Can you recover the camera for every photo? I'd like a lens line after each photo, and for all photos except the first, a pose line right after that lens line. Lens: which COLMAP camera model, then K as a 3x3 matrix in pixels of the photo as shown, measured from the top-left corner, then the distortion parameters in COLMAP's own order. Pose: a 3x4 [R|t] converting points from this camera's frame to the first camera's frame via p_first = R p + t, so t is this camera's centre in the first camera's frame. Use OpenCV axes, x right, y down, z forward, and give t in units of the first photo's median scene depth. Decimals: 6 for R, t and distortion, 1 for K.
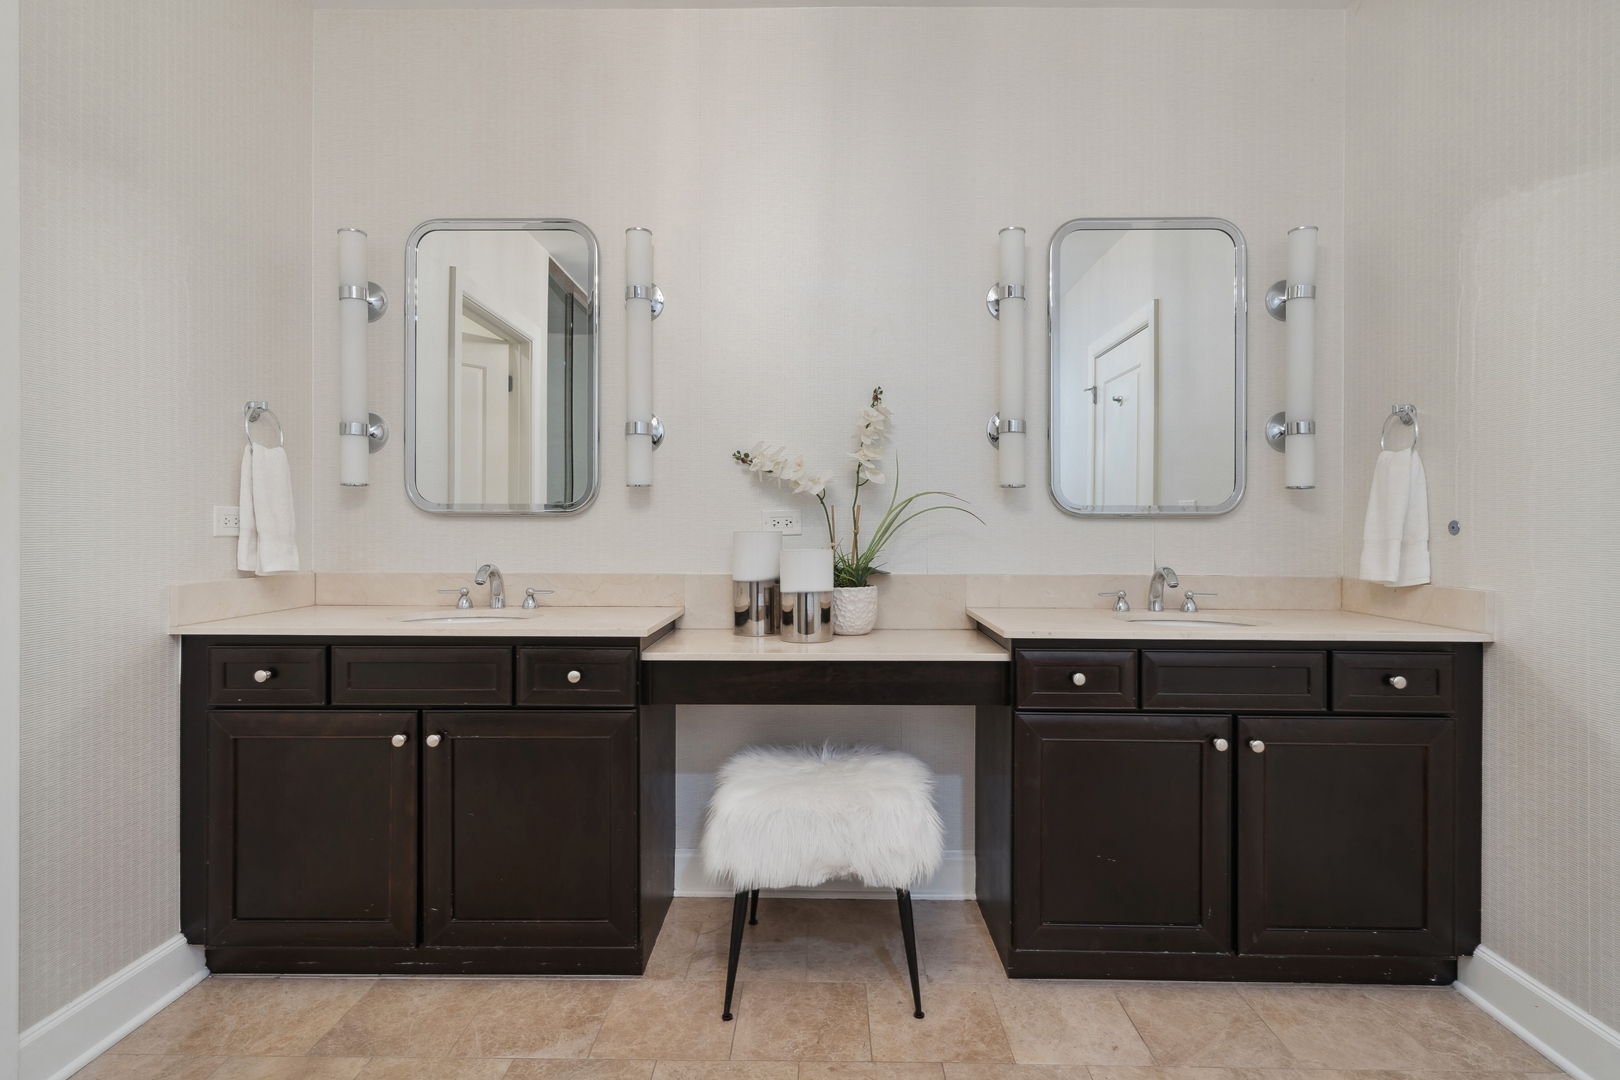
lens RADIAL K [[857.8, 0, 804.4], [0, 857.8, 531.0], [0, 0, 1]] dist [0.006862, 0.000876]
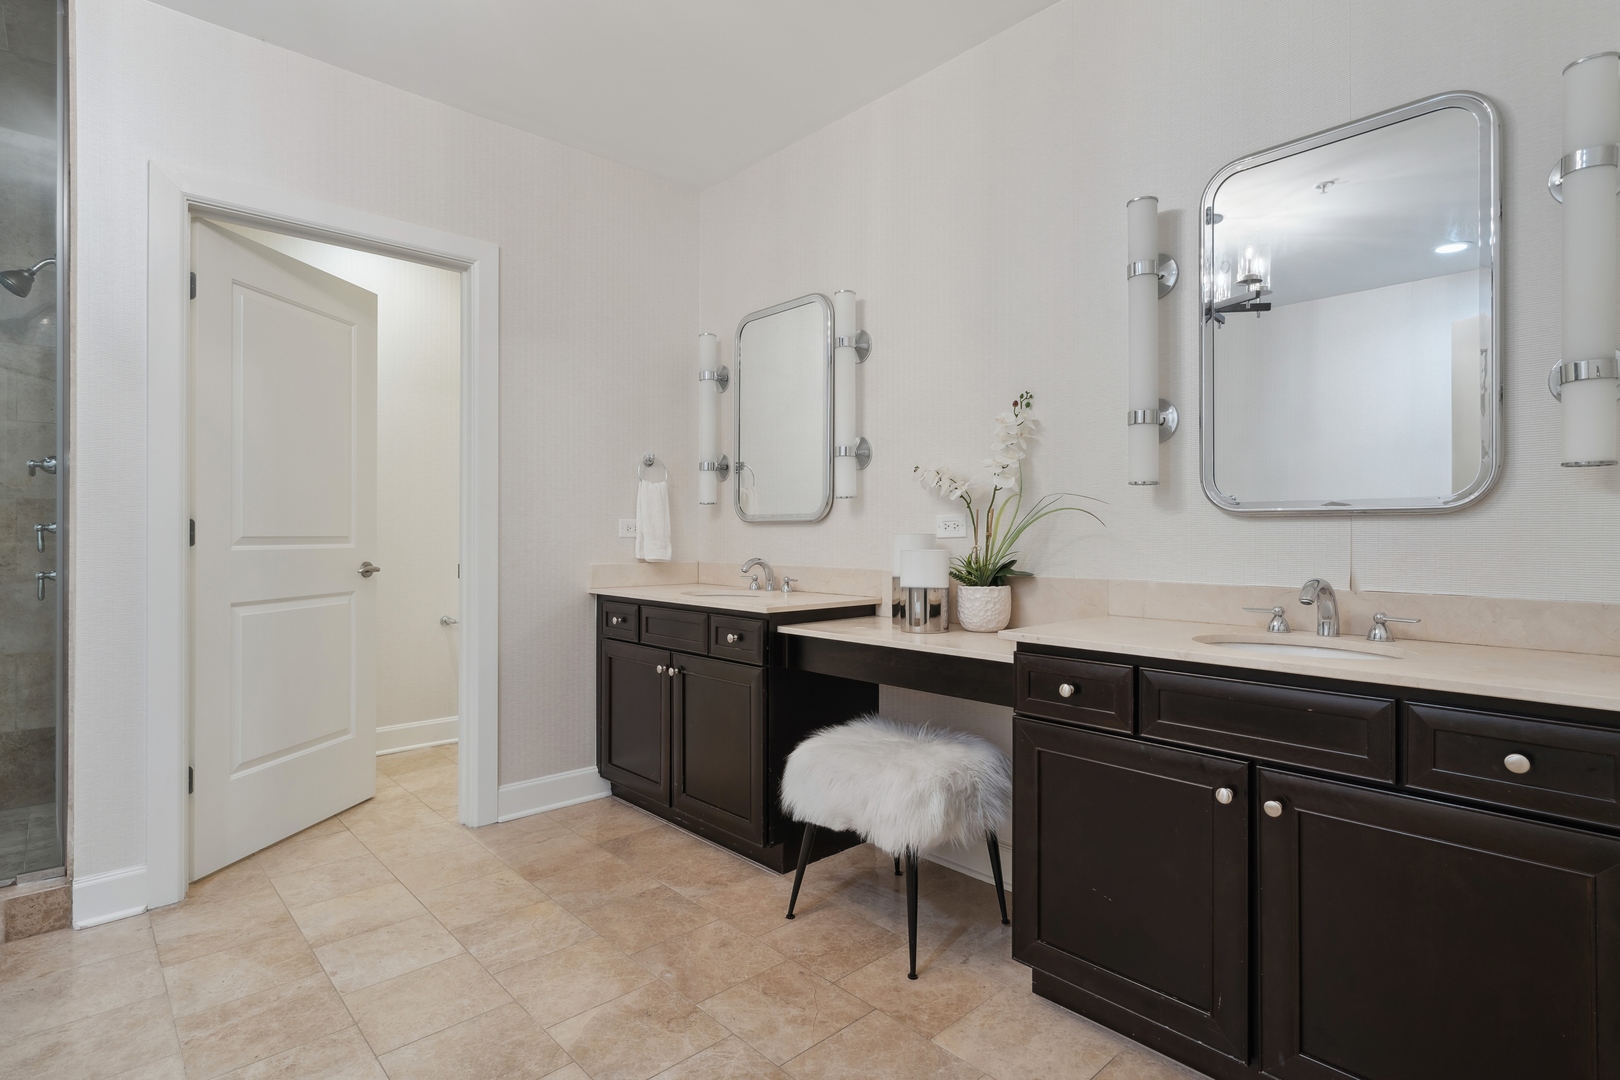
lens RADIAL K [[818.4, 0, 794.7], [0, 818.4, 541.4], [0, 0, 1]] dist [0.005672, 0.001966]
pose [[0.675817, 0.003924, -0.737059, 0.743257], [-0.003946, 0.999991, 0.001705, 0.010324], [0.737059, 0.001756, 0.675826, 0.175074]]
